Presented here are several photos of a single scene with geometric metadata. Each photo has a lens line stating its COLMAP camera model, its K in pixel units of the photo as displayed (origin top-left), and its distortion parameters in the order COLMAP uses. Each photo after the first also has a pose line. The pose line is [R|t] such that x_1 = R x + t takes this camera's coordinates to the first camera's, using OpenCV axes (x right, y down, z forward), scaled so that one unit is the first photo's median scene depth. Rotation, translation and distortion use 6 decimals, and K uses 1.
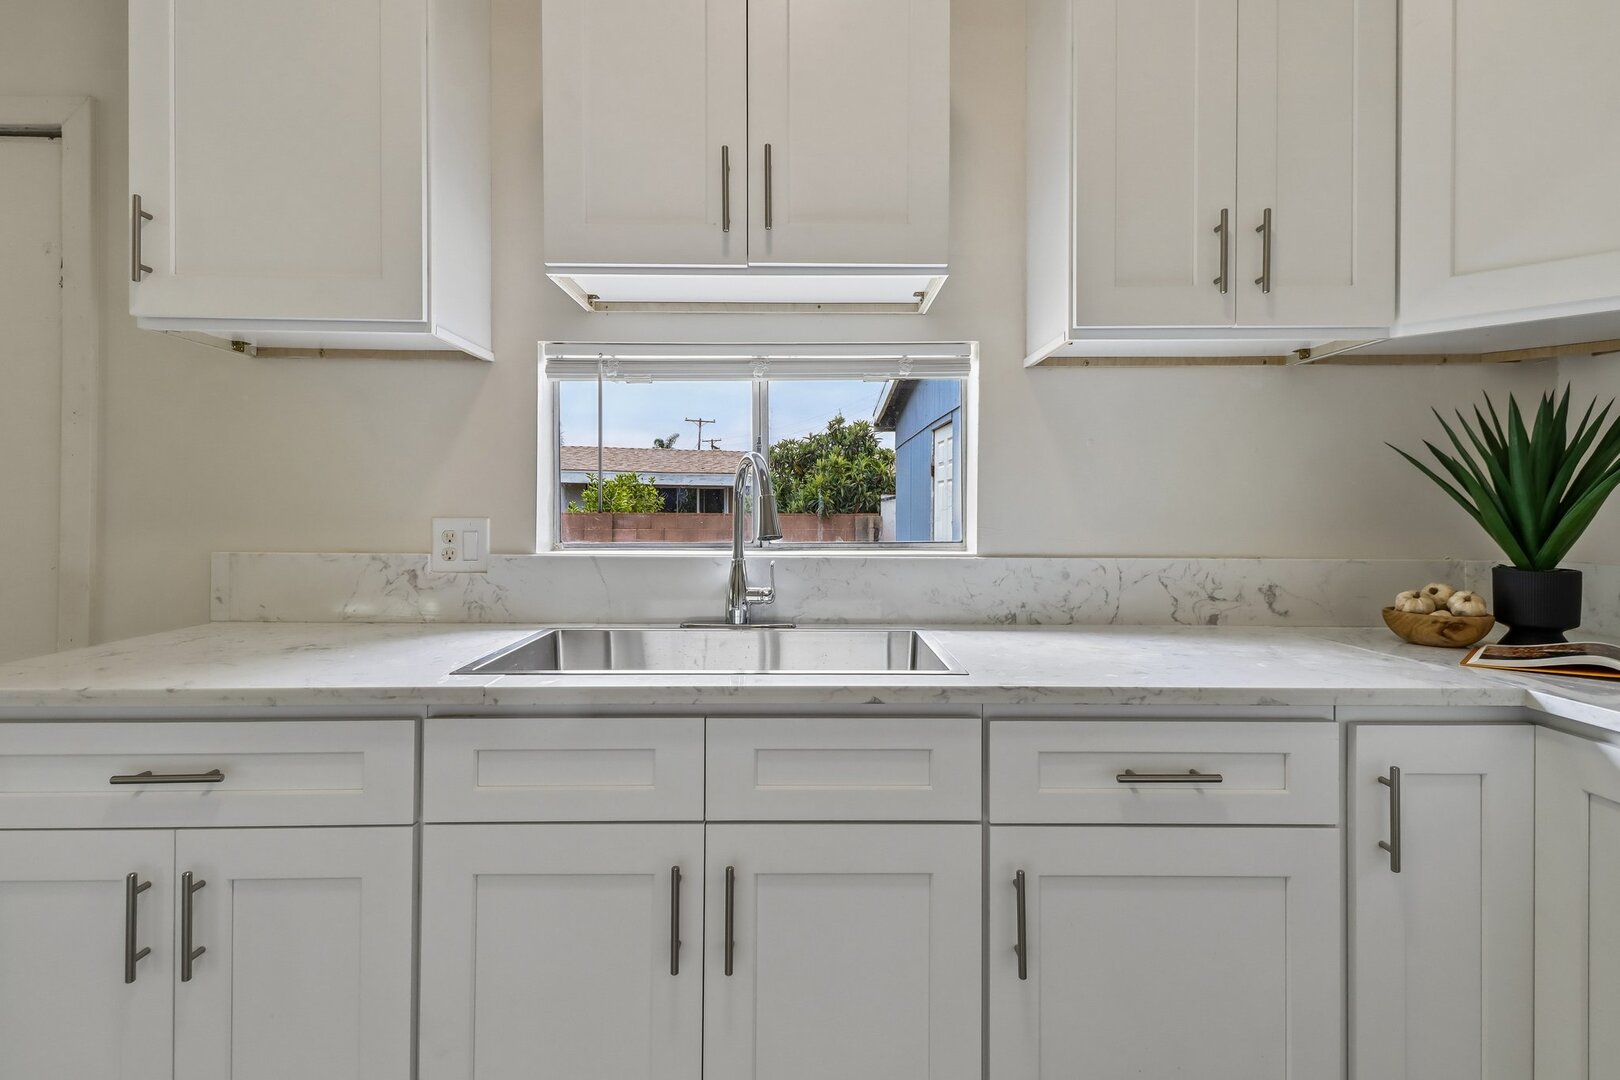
lens RADIAL K [[811.6, 0, 810.3], [0, 811.6, 513.4], [0, 0, 1]] dist [0.011601, -0.000577]
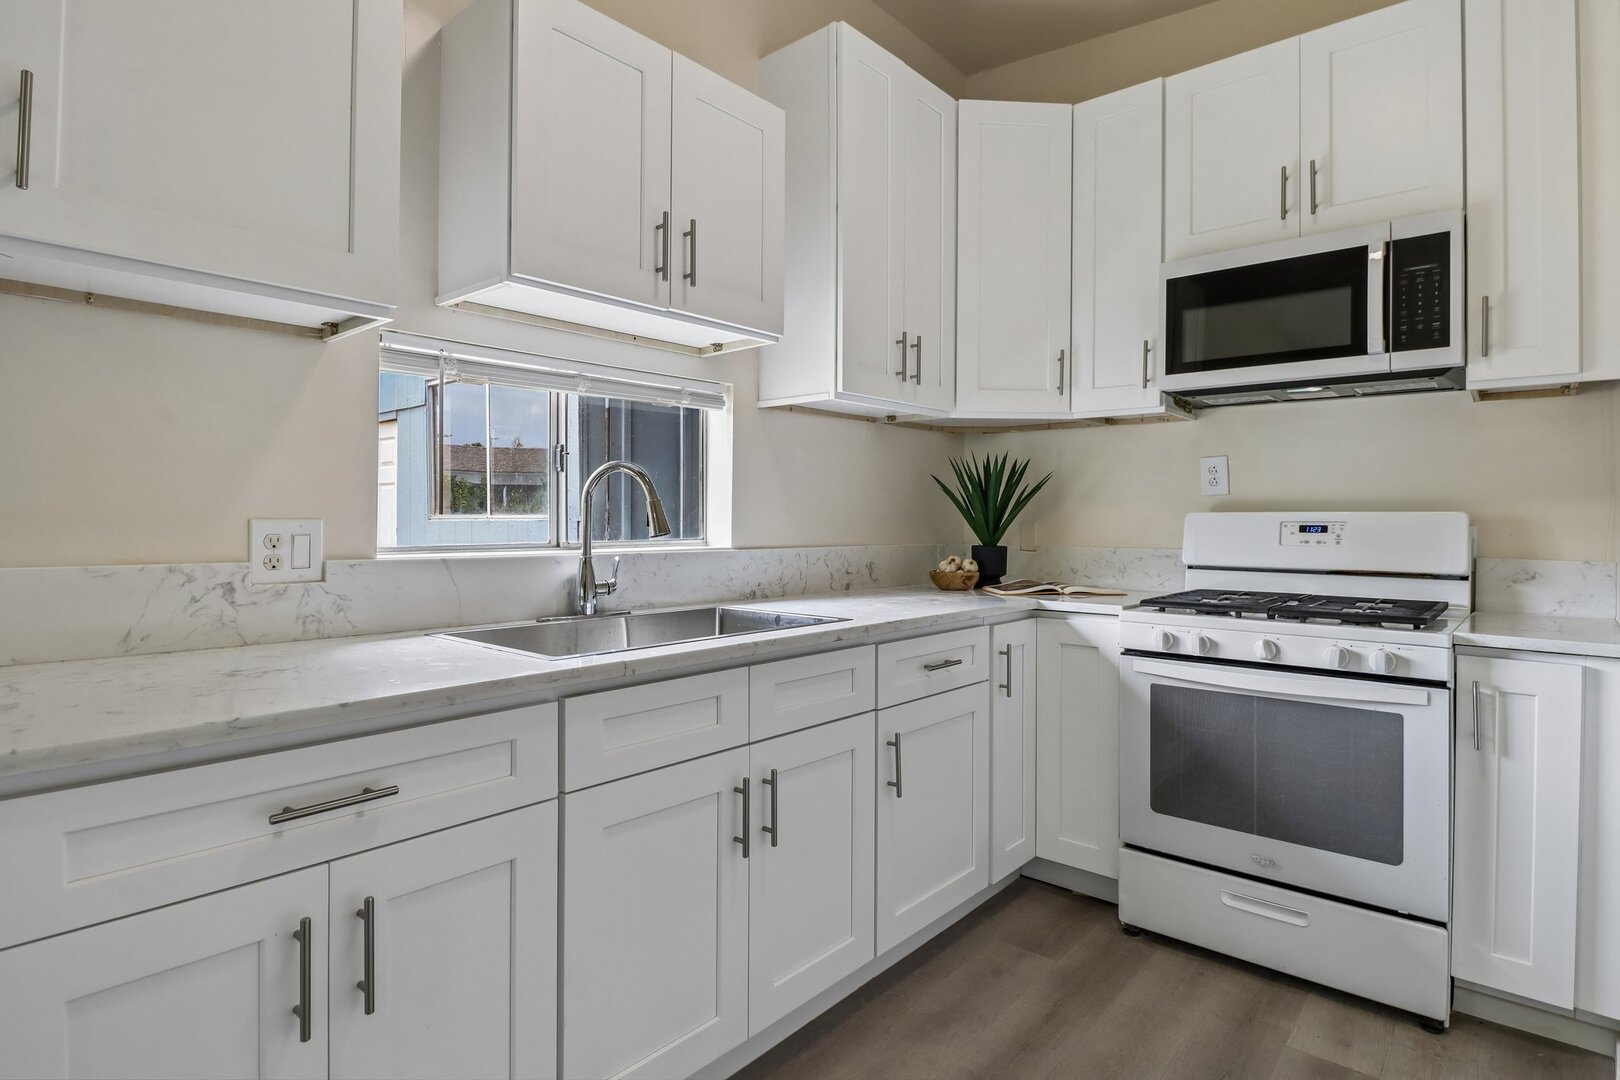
lens RADIAL K [[843.8, 0, 810.0], [0, 843.8, 540.0], [0, 0, 1]] dist [-0.024207, -0.000721]
pose [[0.667460, -0.017130, 0.744448, -0.744441], [0.001780, 0.999769, 0.021409, 0.009783], [-0.744643, -0.012964, 0.667337, 0.001684]]
